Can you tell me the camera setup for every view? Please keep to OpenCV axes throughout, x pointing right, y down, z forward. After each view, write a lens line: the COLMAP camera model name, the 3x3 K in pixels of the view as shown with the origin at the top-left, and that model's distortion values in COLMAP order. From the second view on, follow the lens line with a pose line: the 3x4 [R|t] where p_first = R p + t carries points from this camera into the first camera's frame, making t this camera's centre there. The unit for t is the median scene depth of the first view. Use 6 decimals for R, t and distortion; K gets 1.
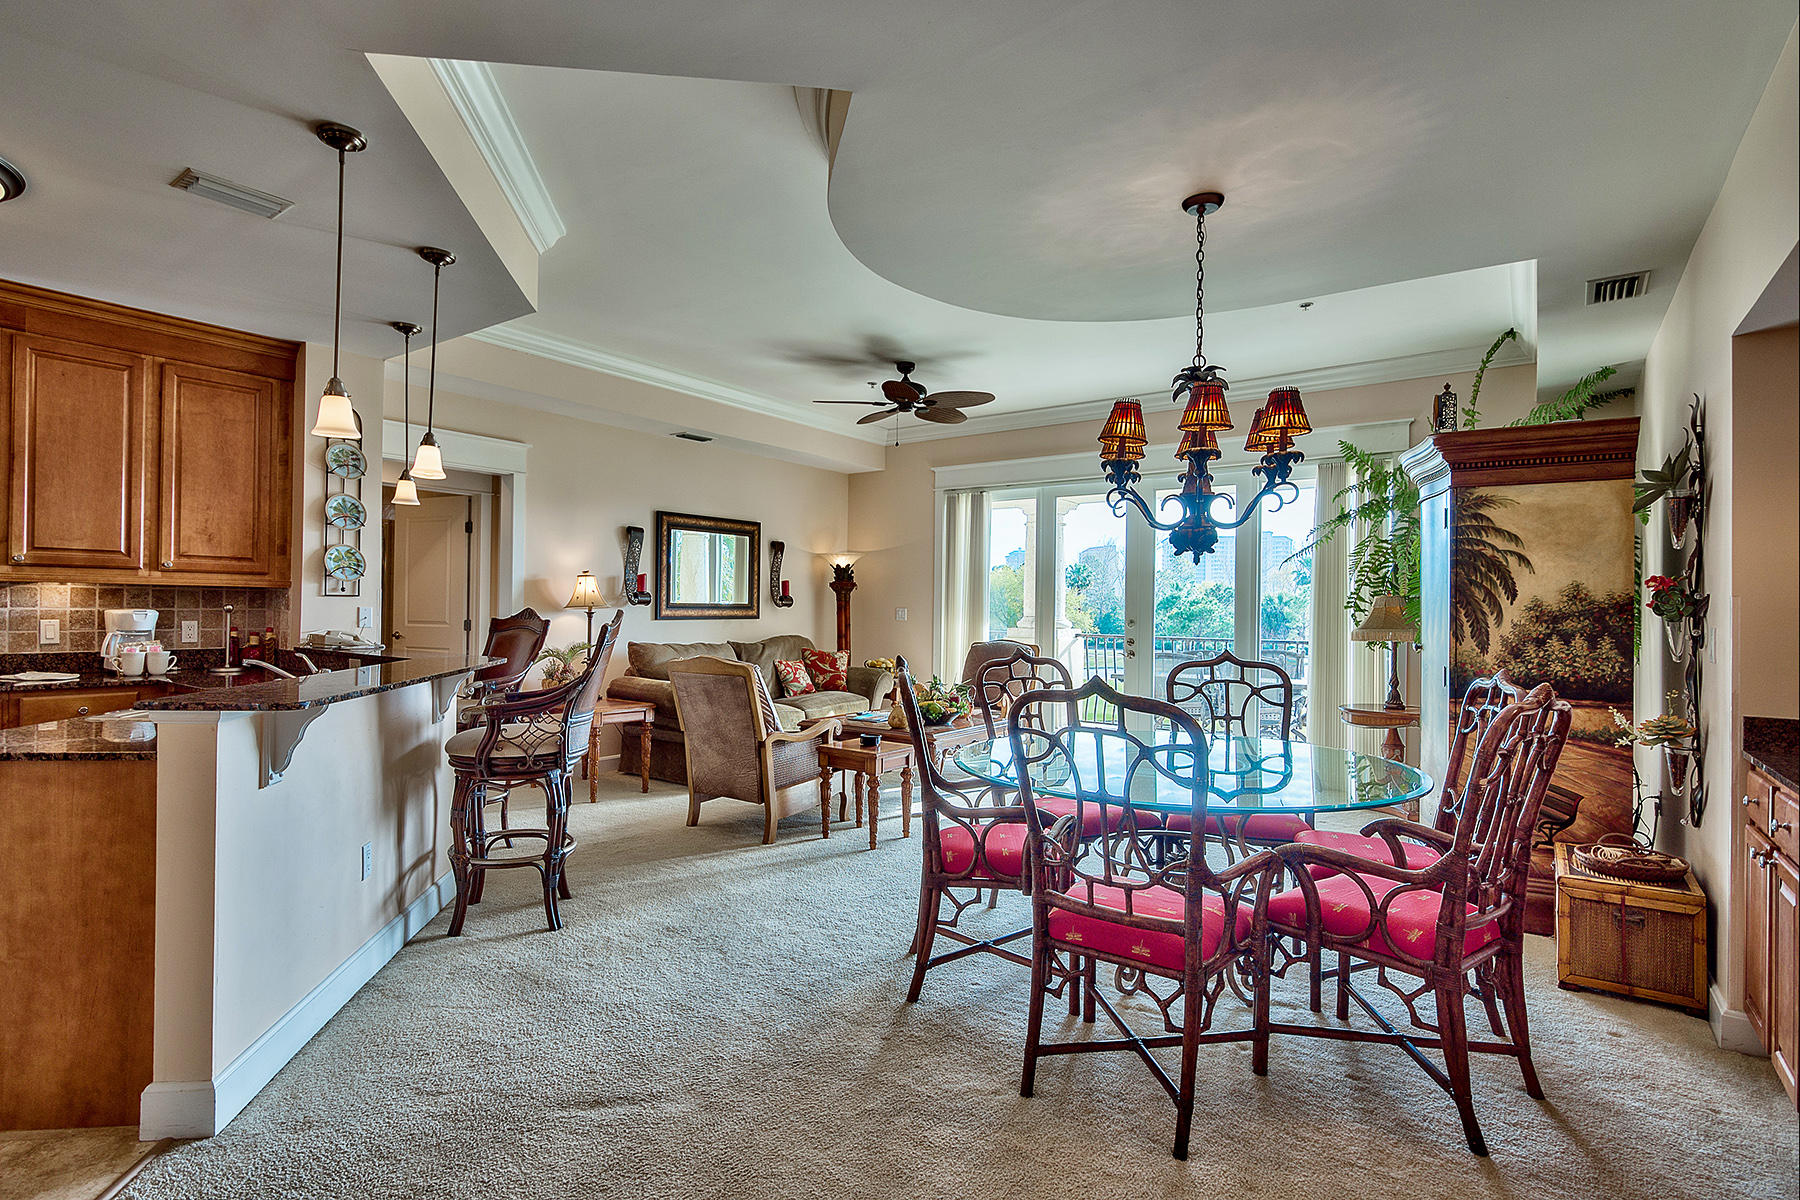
lens RADIAL K [[871.8, 0, 866.7], [0, 871.8, 596.4], [0, 0, 1]] dist [0.015336, 0.000041]
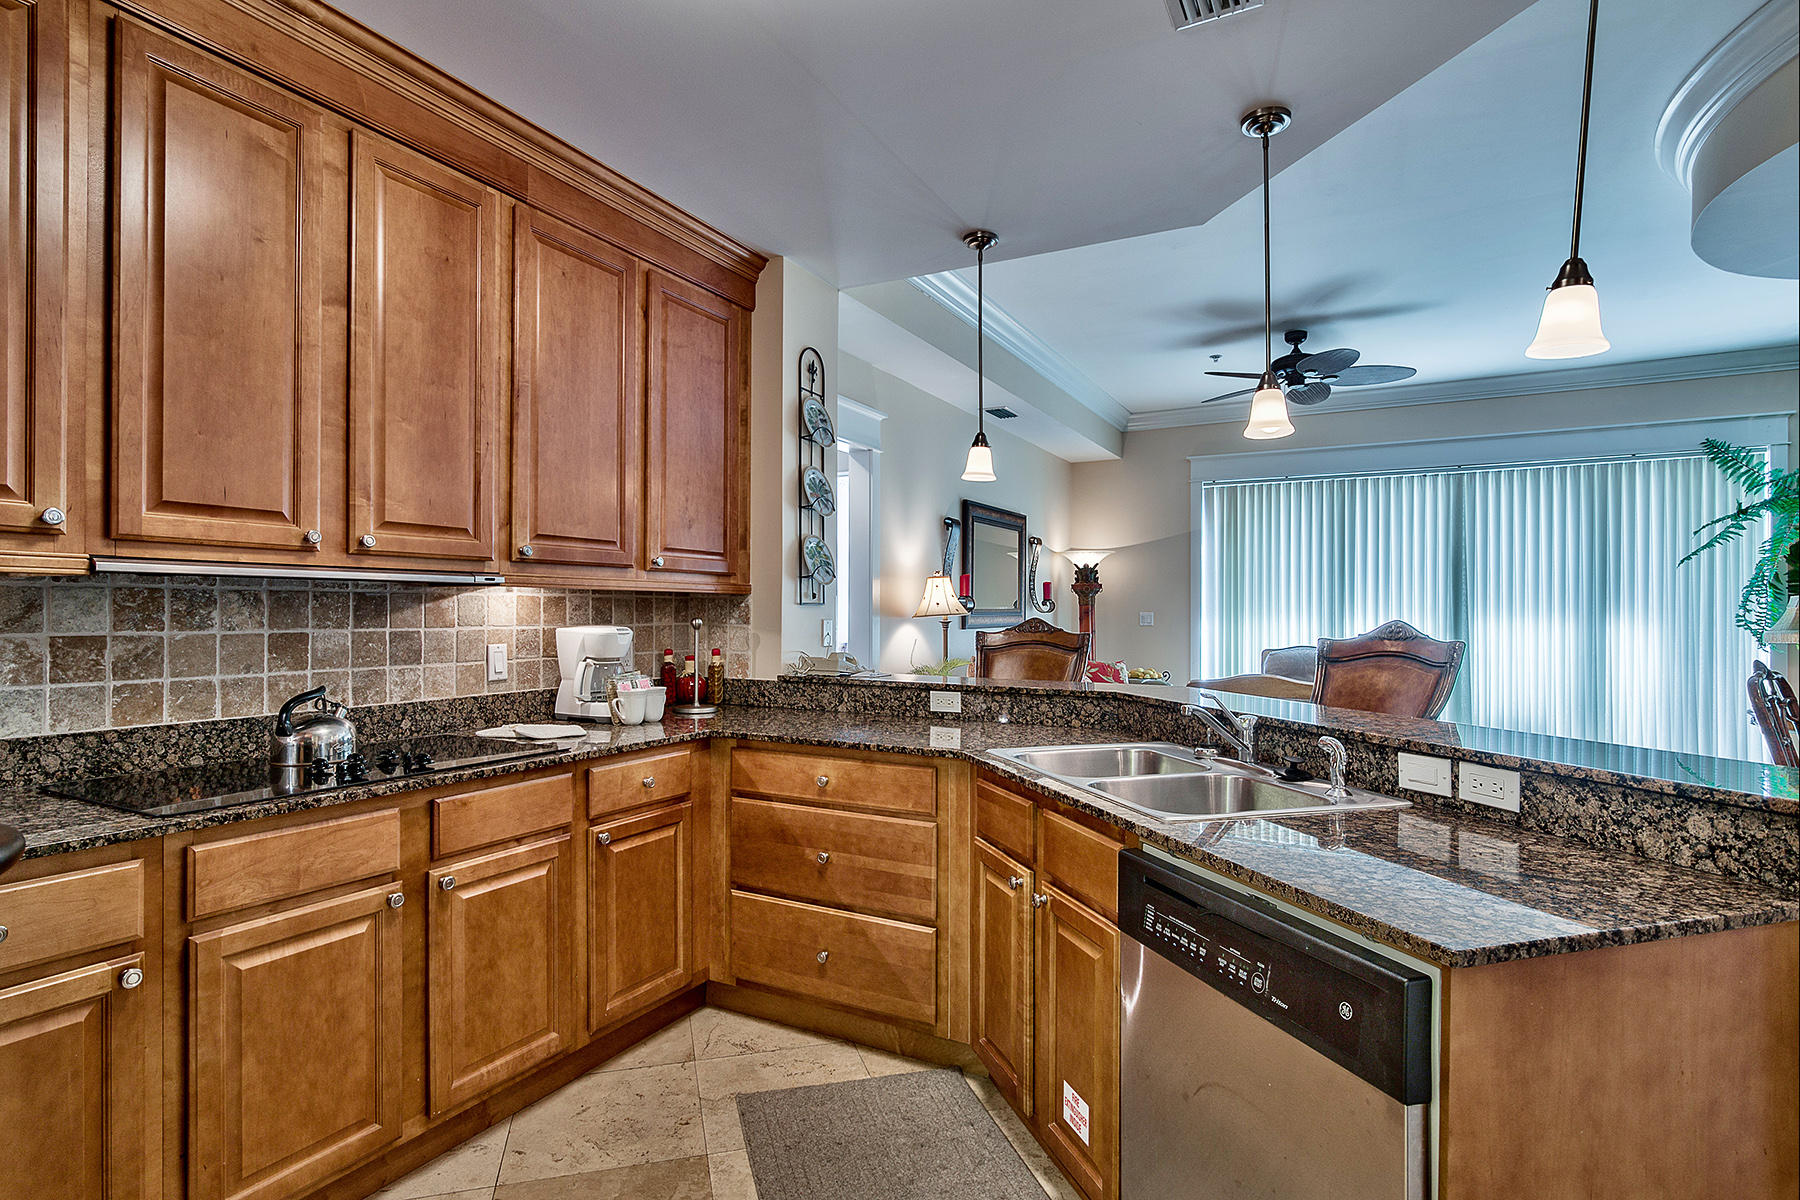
lens RADIAL K [[878.2, 0, 891.7], [0, 878.2, 606.2], [0, 0, 1]] dist [-0.011173, -0.000092]
pose [[0.986811, -0.009546, 0.161594, -0.497232], [0.008425, 0.999935, 0.007622, -0.003255], [-0.161657, -0.006160, 0.986828, 0.198282]]
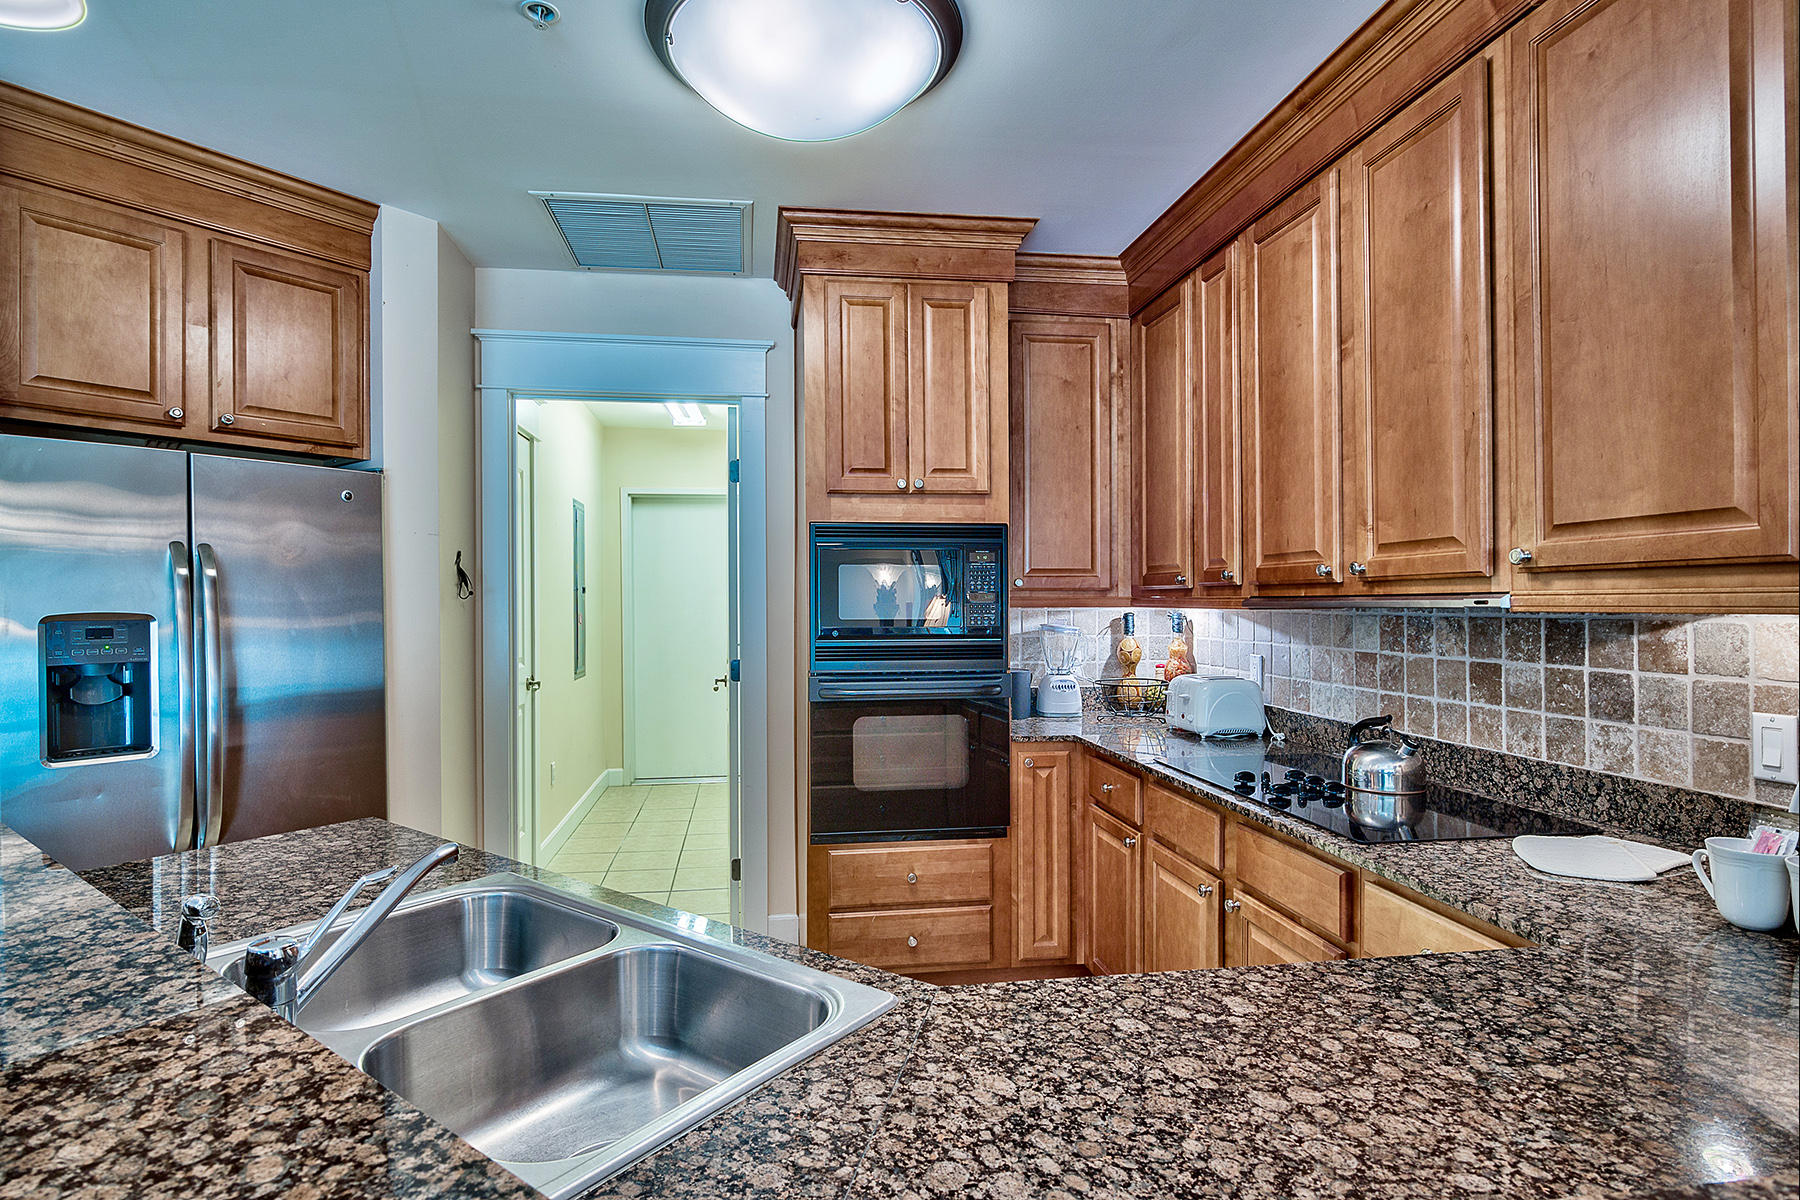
lens RADIAL K [[878.2, 0, 891.7], [0, 878.2, 606.2], [0, 0, 1]] dist [-0.011173, -0.000092]
pose [[-0.688527, -0.010321, -0.725137, -0.288566], [0.002374, 0.999861, -0.016486, -0.008122], [0.725207, -0.013072, -0.688407, 0.654331]]
